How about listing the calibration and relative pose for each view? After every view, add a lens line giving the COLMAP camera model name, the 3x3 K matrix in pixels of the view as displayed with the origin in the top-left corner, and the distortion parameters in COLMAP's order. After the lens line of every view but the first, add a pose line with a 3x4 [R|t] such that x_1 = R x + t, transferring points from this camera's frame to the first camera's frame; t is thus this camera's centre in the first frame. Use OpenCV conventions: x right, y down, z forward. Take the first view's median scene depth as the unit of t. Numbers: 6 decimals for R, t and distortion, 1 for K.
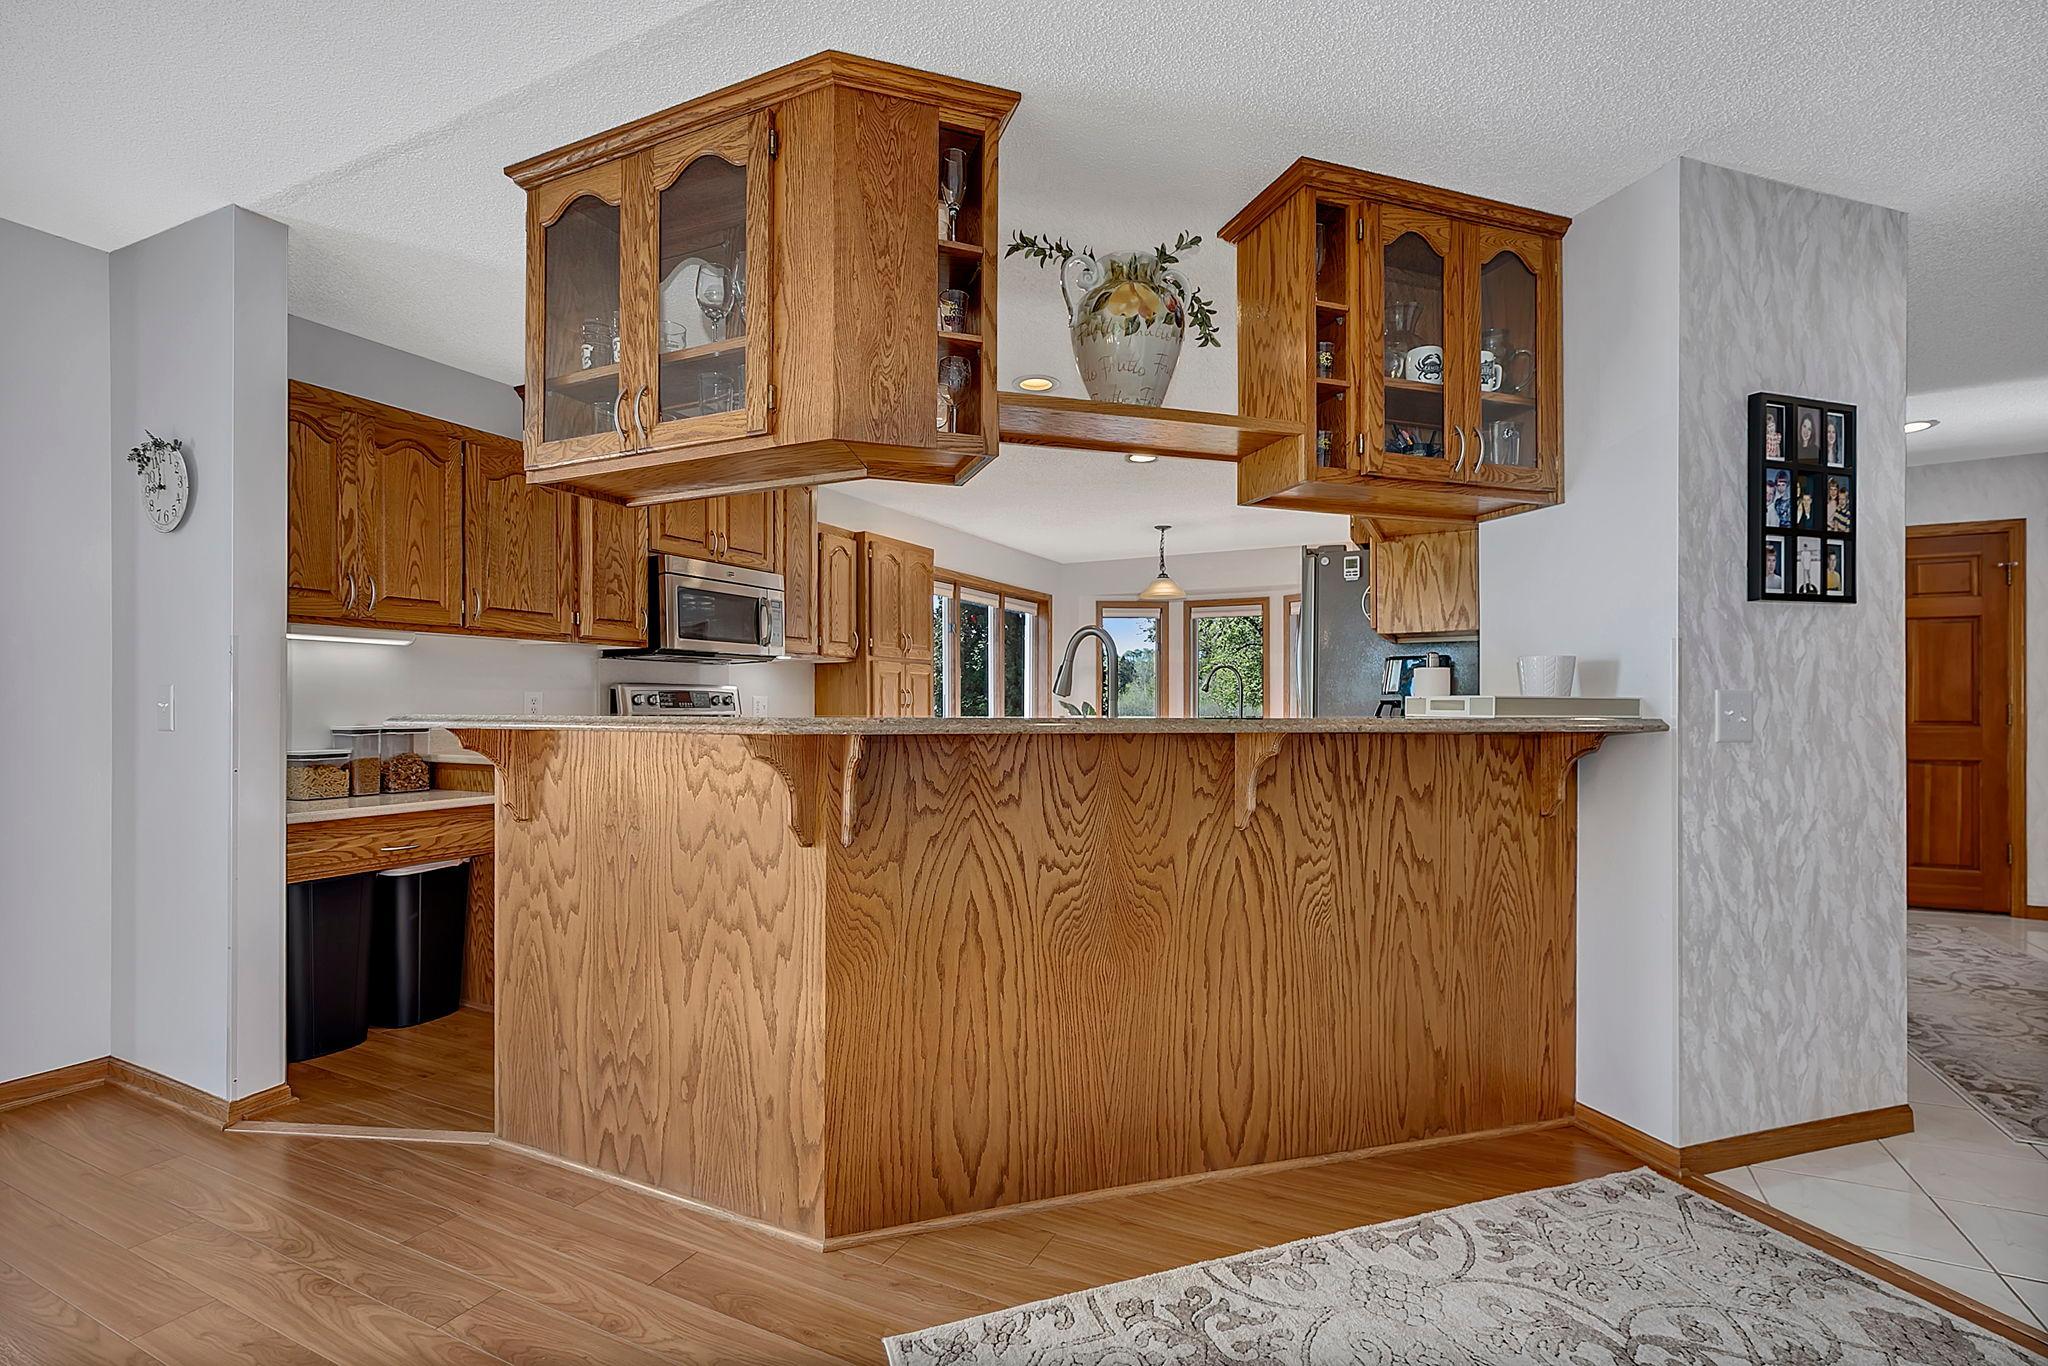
lens RADIAL K [[945.1, 0, 1023.3], [0, 945.1, 694.0], [0, 0, 1]] dist [-0.003027, -0.000374]
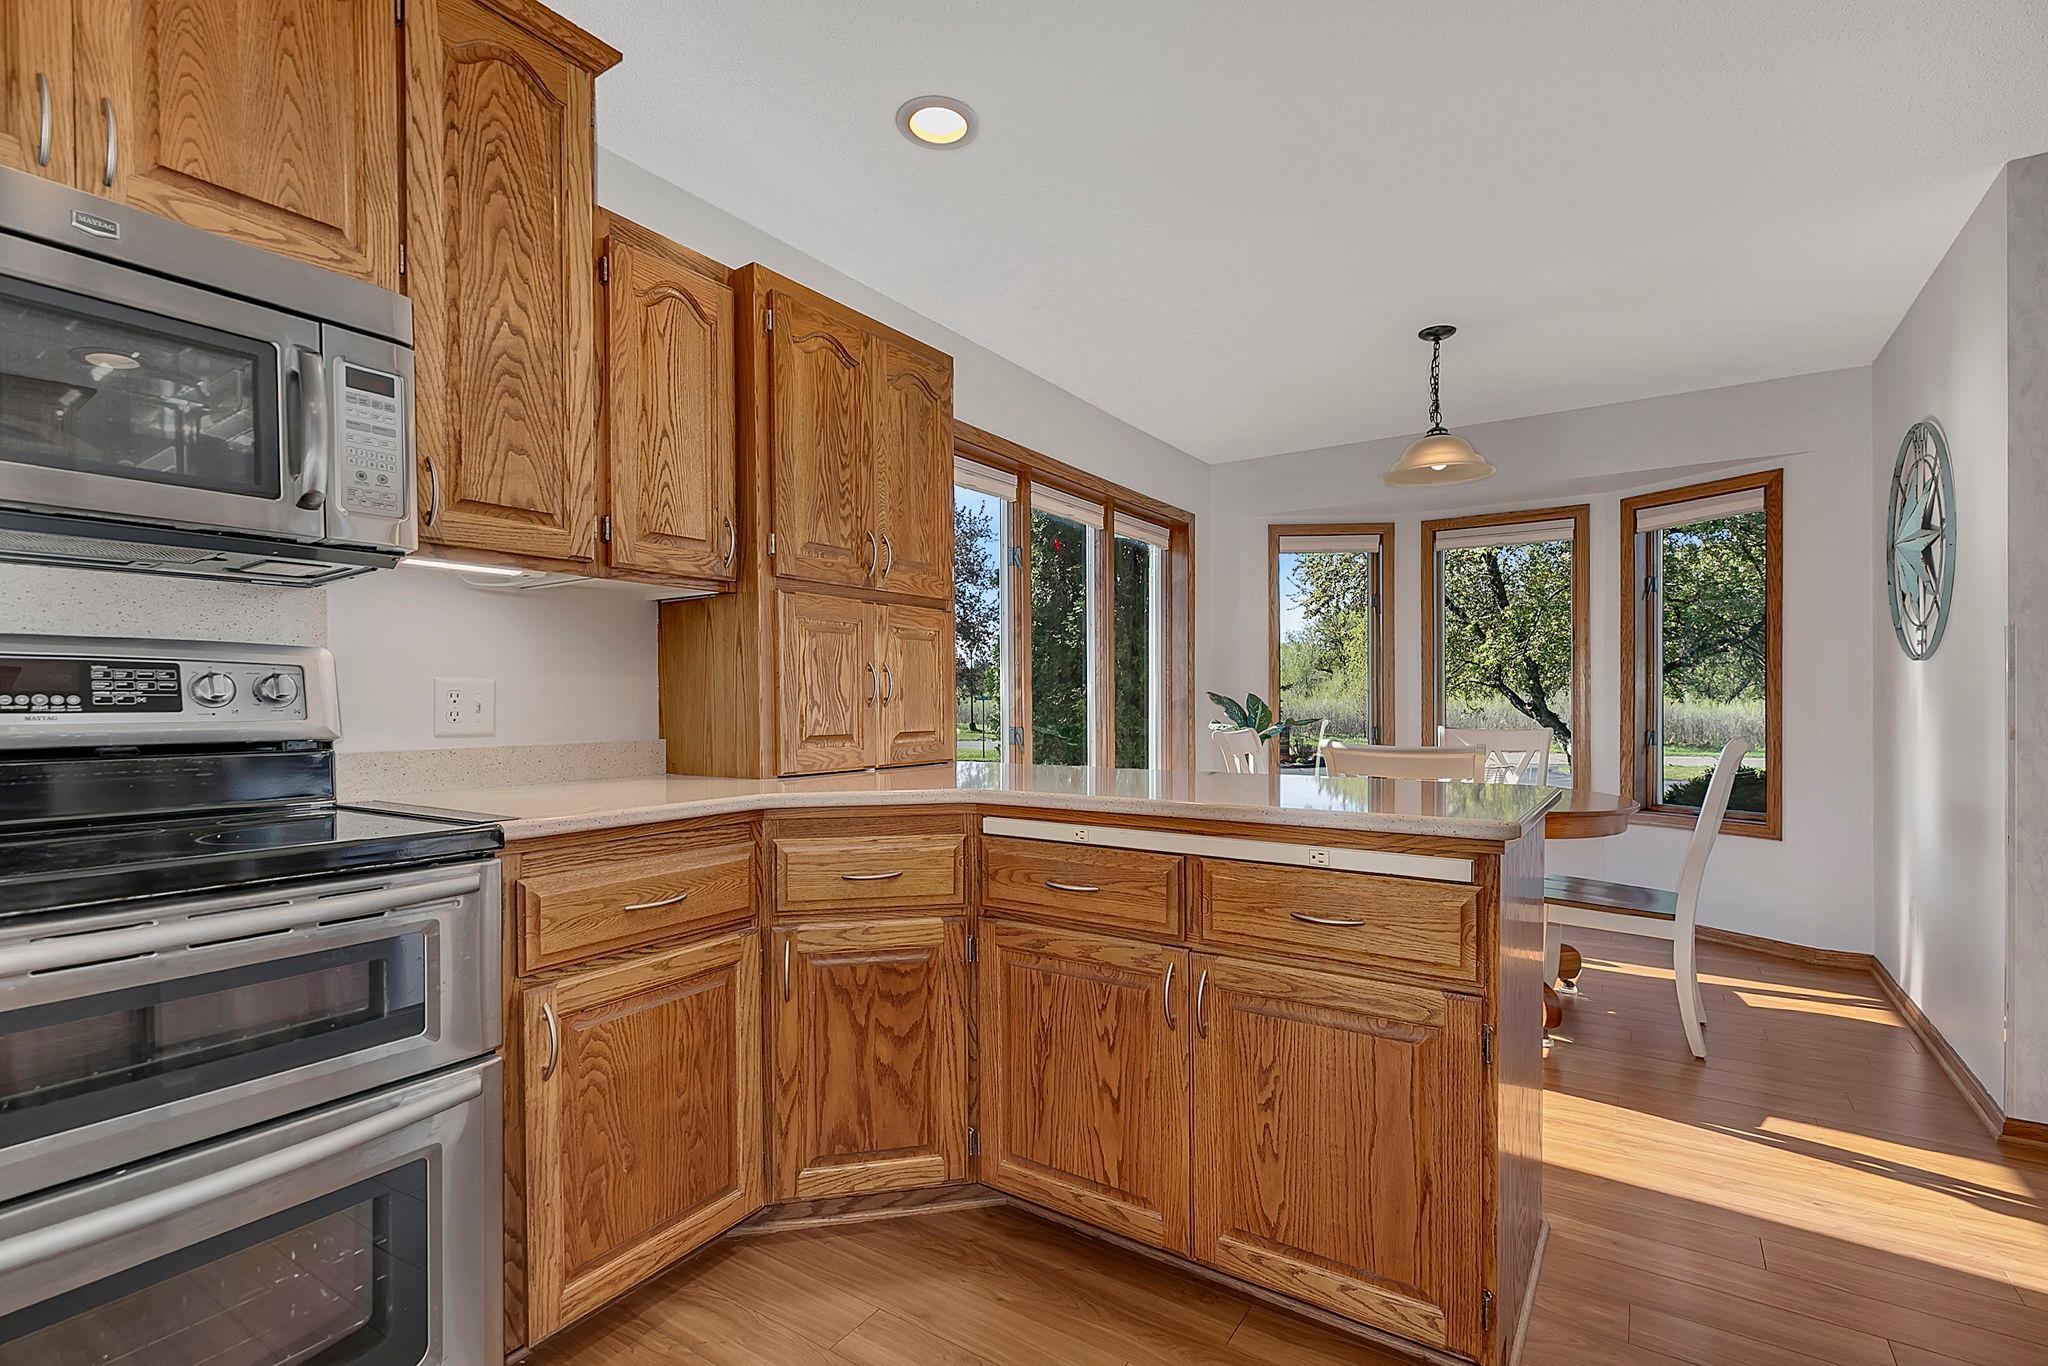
lens RADIAL K [[945.1, 0, 1024.7], [0, 945.1, 697.8], [0, 0, 1]] dist [-0.003027, -0.000374]
pose [[0.993030, -0.008153, -0.117580, -0.006695], [0.008881, 0.999945, 0.005667, 0.006276], [0.117527, -0.006672, 0.993047, 0.423461]]
